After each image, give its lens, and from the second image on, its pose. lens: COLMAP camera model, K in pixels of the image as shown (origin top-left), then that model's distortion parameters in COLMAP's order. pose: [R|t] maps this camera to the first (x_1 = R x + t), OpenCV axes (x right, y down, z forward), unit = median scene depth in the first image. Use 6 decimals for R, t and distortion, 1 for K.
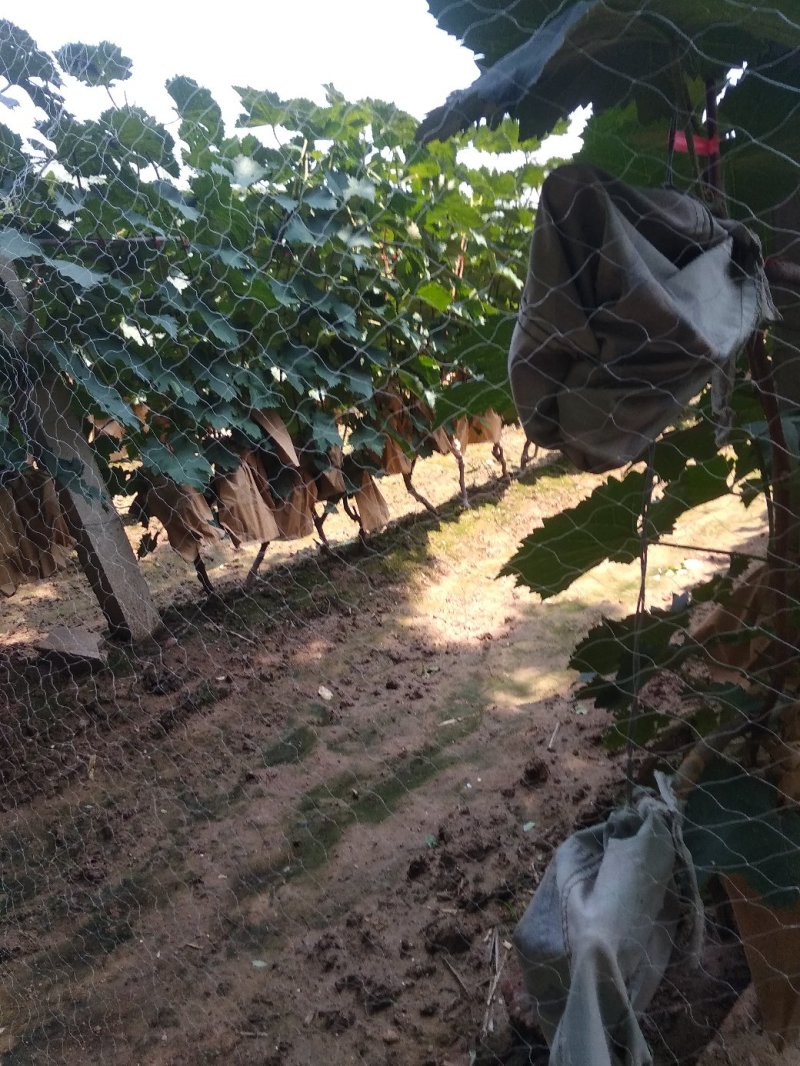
lens RADIAL K [[861.1, 0, 362.5], [0, 861.1, 534.0], [0, 0, 1]] dist [-0.000067, -0.005425]
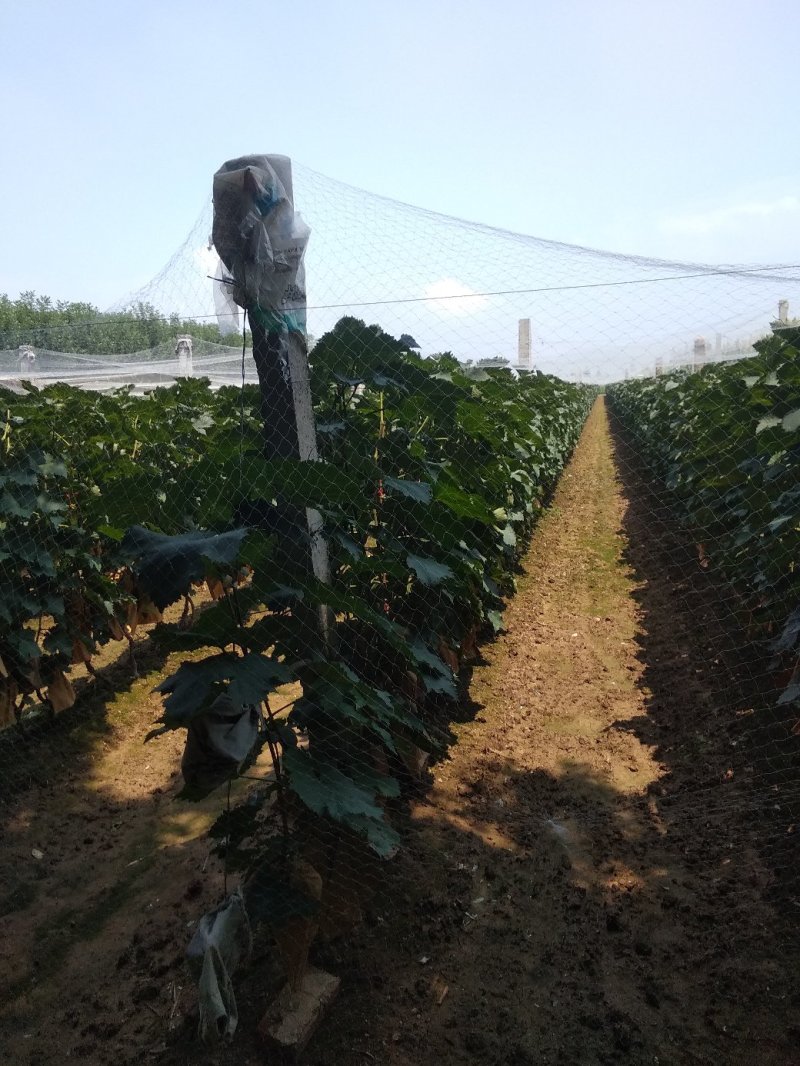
lens RADIAL K [[850.2, 0, 403.5], [0, 850.2, 551.5], [0, 0, 1]] dist [0.115766, -0.216932]
pose [[0.905138, -0.000760, 0.425117, -0.110009], [0.040907, 0.995514, -0.085319, -0.167806], [-0.423145, 0.094616, 0.901108, -0.576074]]
